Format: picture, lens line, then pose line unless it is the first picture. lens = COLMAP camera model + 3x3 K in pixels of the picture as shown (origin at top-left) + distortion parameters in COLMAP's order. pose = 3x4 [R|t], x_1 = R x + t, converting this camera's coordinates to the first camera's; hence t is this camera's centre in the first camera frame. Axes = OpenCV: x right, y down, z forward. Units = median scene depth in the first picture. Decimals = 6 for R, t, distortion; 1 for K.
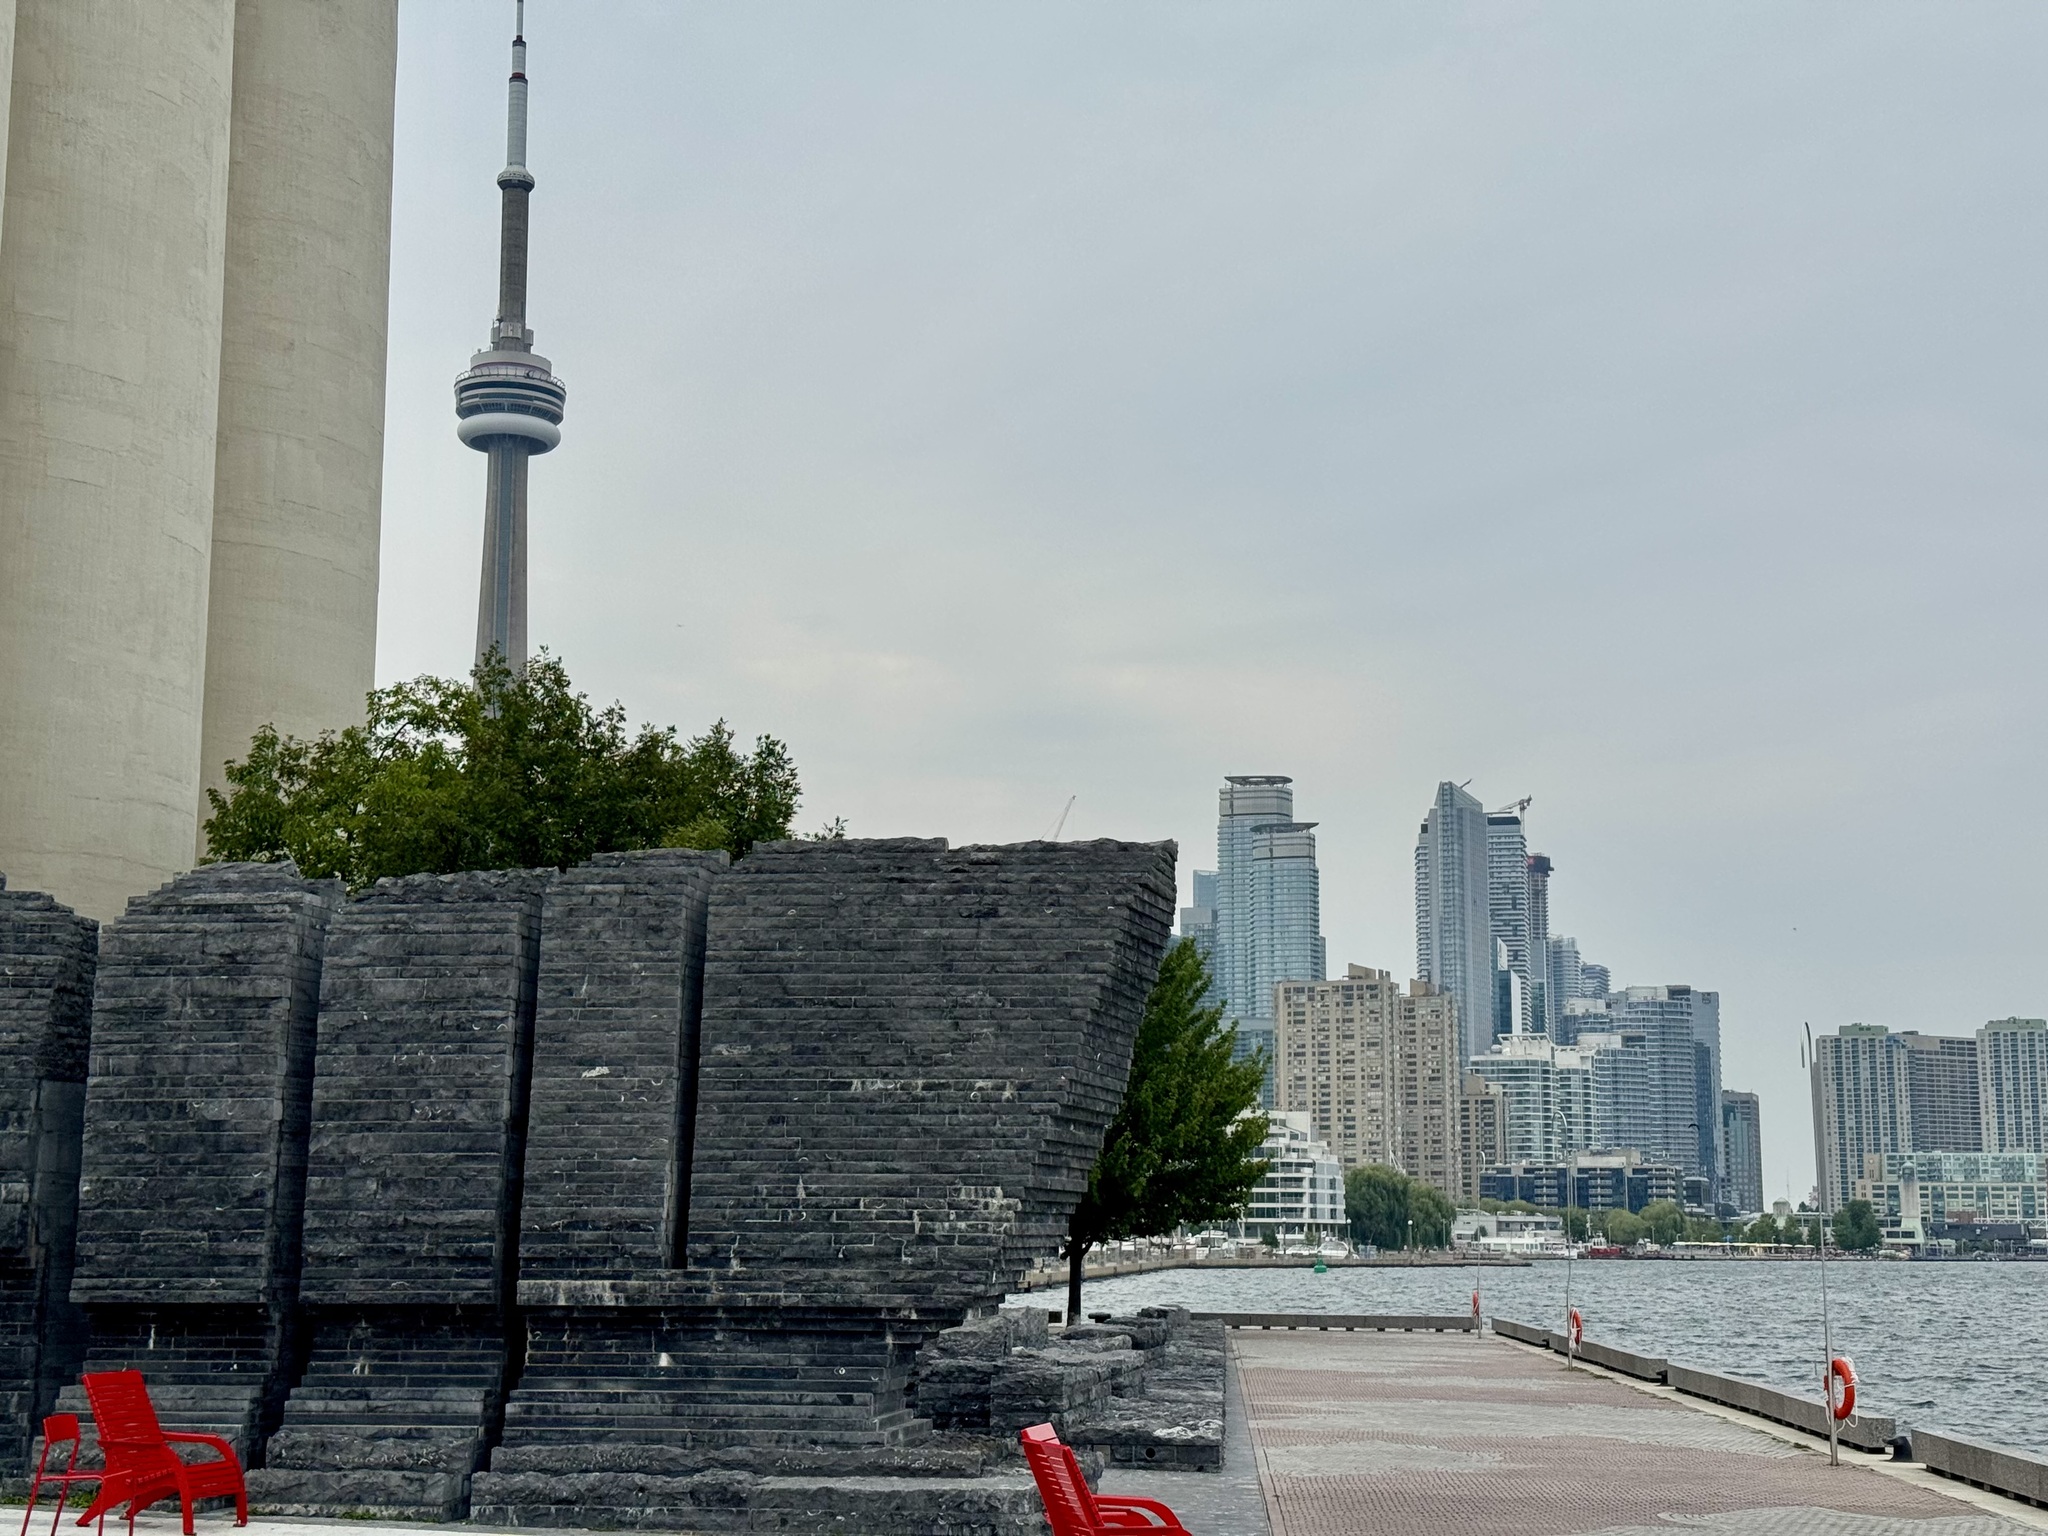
lens RADIAL K [[2854.6, 0, 1024.0], [0, 2854.6, 768.0], [0, 0, 1]] dist [0.221069, -0.399084]
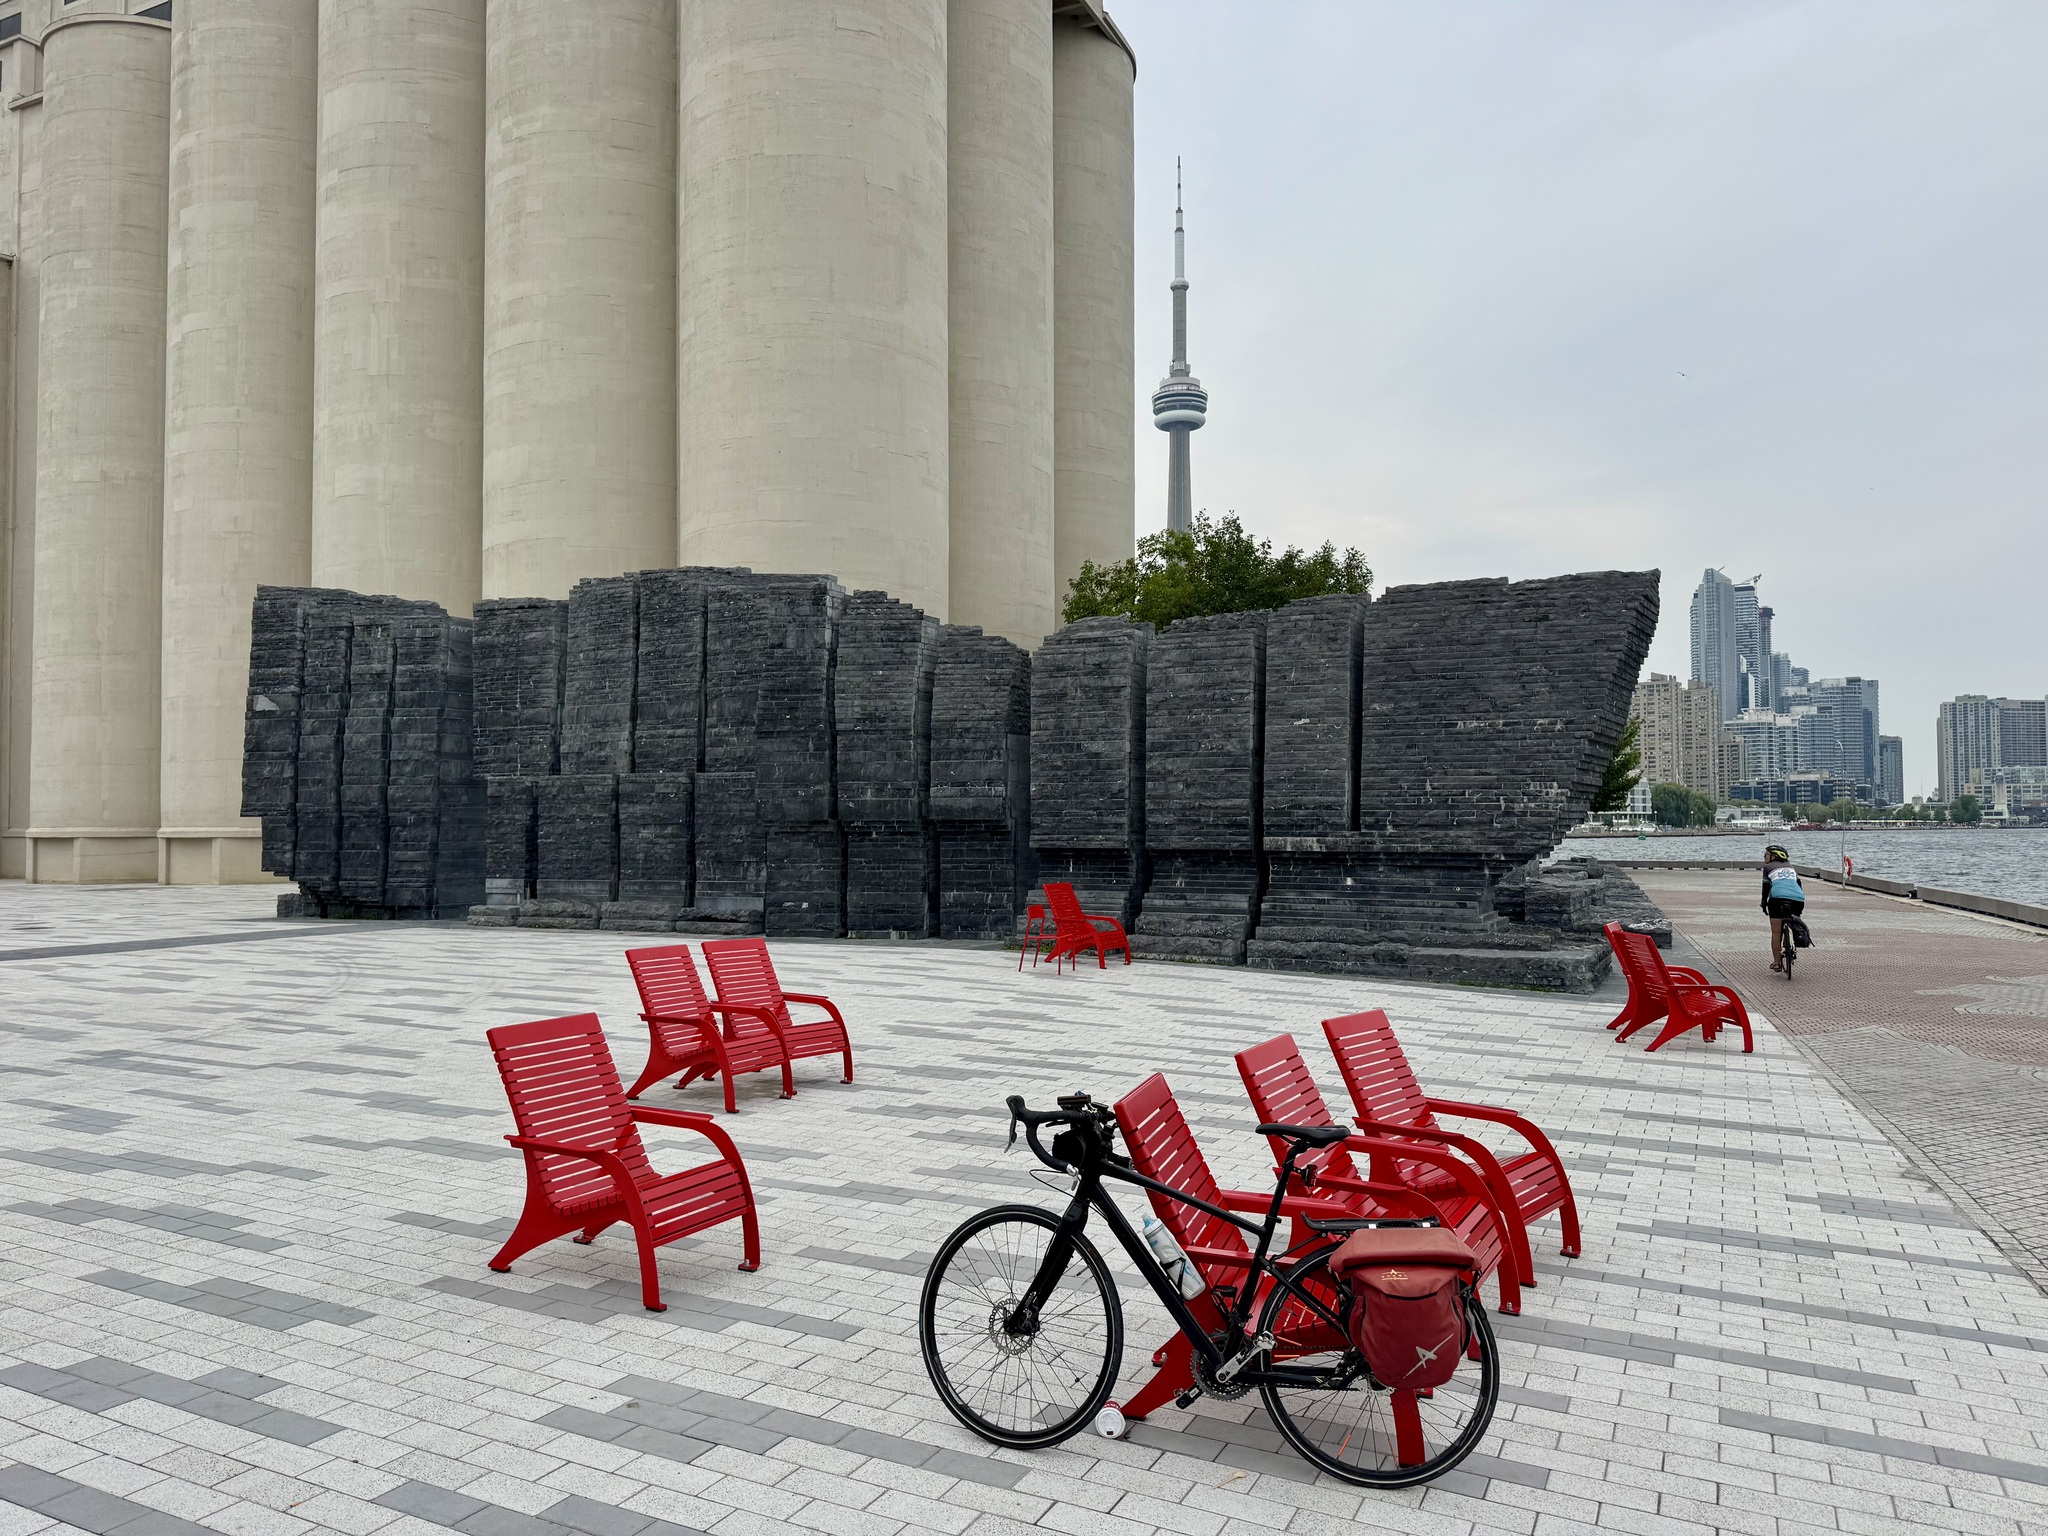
lens RADIAL K [[1402.6, 0, 1024.0], [0, 1402.6, 768.0], [0, 0, 1]] dist [0.121206, -0.004711]
pose [[0.958525, -0.022522, -0.284116, -0.066329], [0.056564, 0.992076, 0.112190, 0.026965], [0.279338, -0.123608, 0.952203, 0.125053]]
